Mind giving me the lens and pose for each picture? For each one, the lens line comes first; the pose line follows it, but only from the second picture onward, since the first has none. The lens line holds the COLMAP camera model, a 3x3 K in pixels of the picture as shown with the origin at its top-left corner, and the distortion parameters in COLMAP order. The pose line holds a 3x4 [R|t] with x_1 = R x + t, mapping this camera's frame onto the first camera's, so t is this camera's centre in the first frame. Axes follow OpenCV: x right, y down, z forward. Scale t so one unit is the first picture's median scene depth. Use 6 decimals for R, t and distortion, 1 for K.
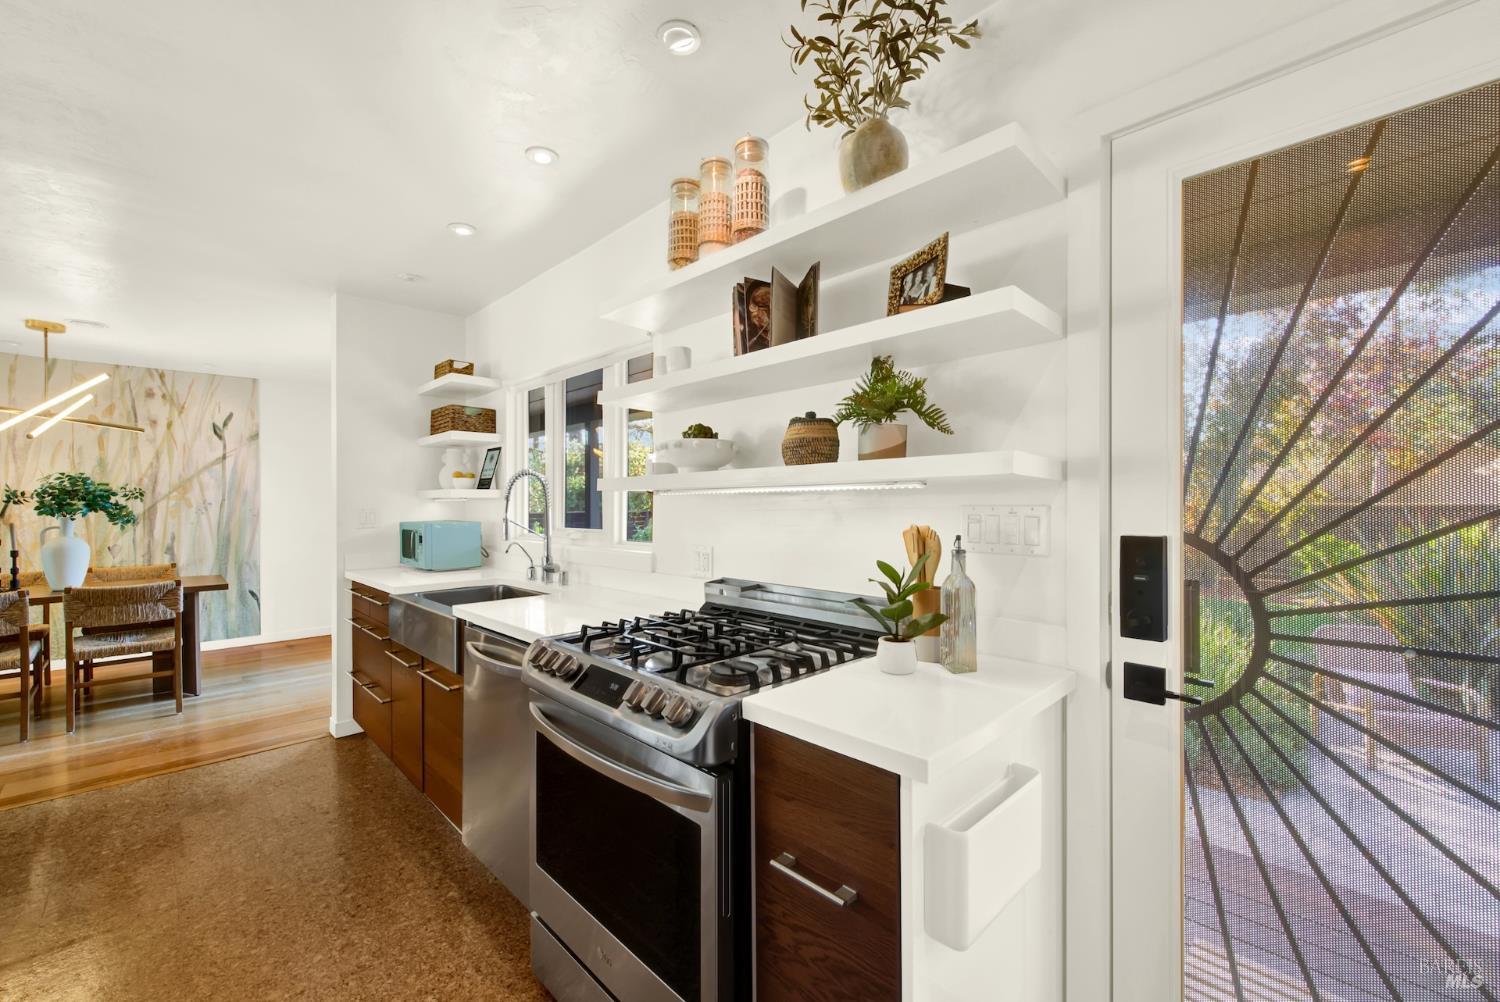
lens RADIAL K [[606.2, 0, 742.2], [0, 606.2, 509.8], [0, 0, 1]] dist [0.001496, -0.001640]
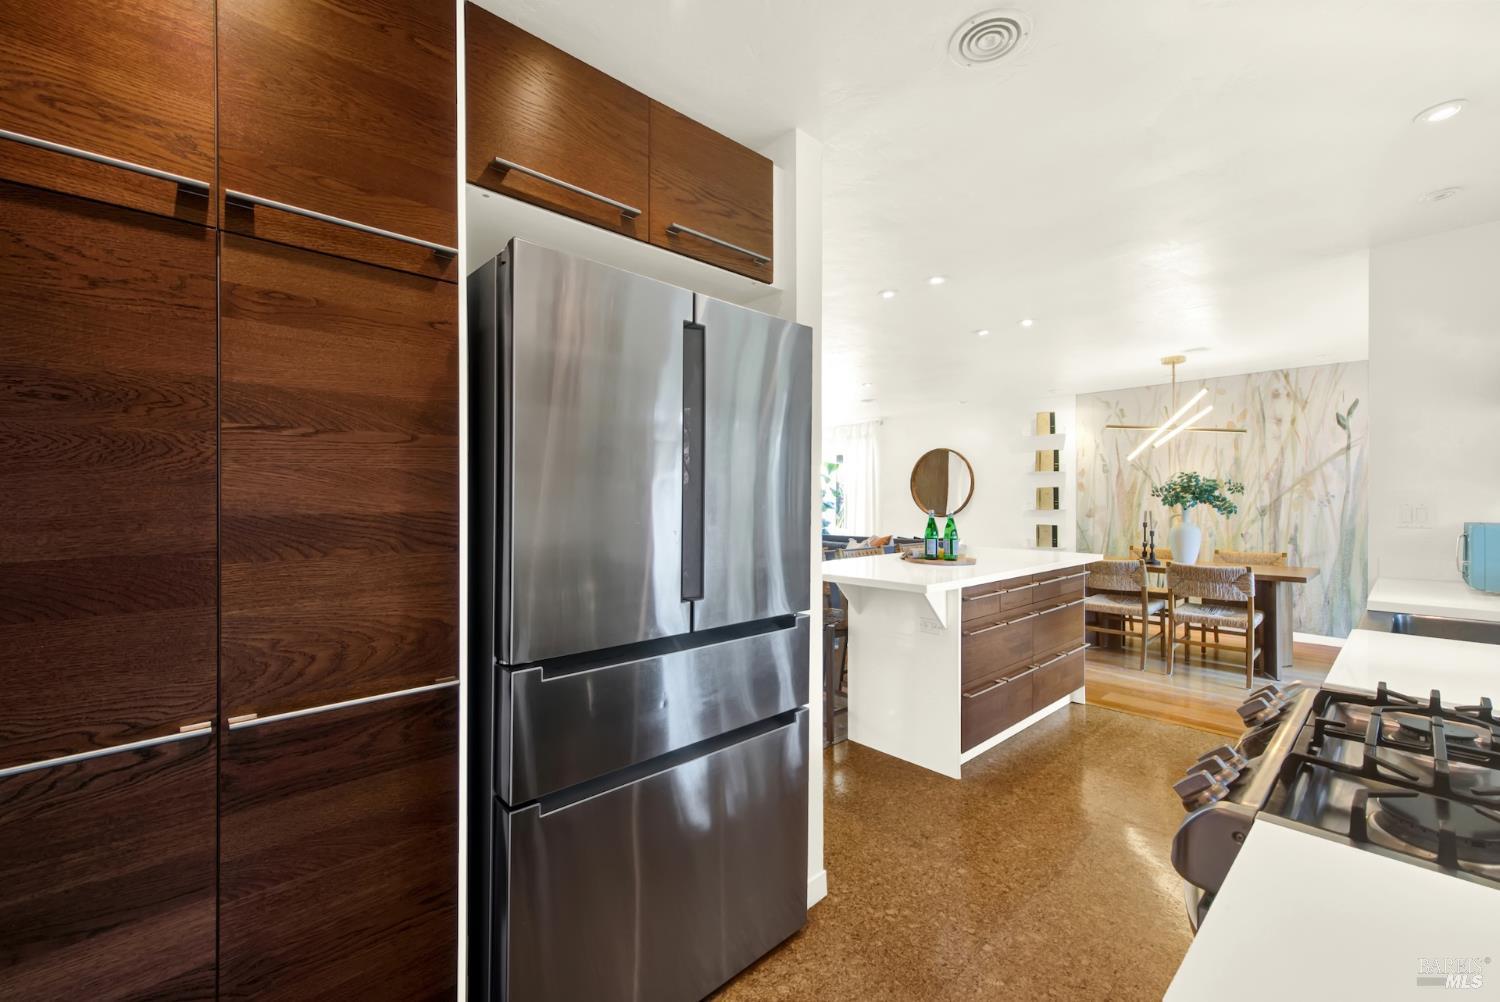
lens RADIAL K [[606.2, 0, 754.8], [0, 606.2, 500.7], [0, 0, 1]] dist [0.001496, -0.001640]
pose [[-0.033328, 0.007047, -0.999420, 0.201607], [-0.007319, 0.999947, 0.007295, -0.004816], [0.999418, 0.007558, -0.033275, 0.159462]]
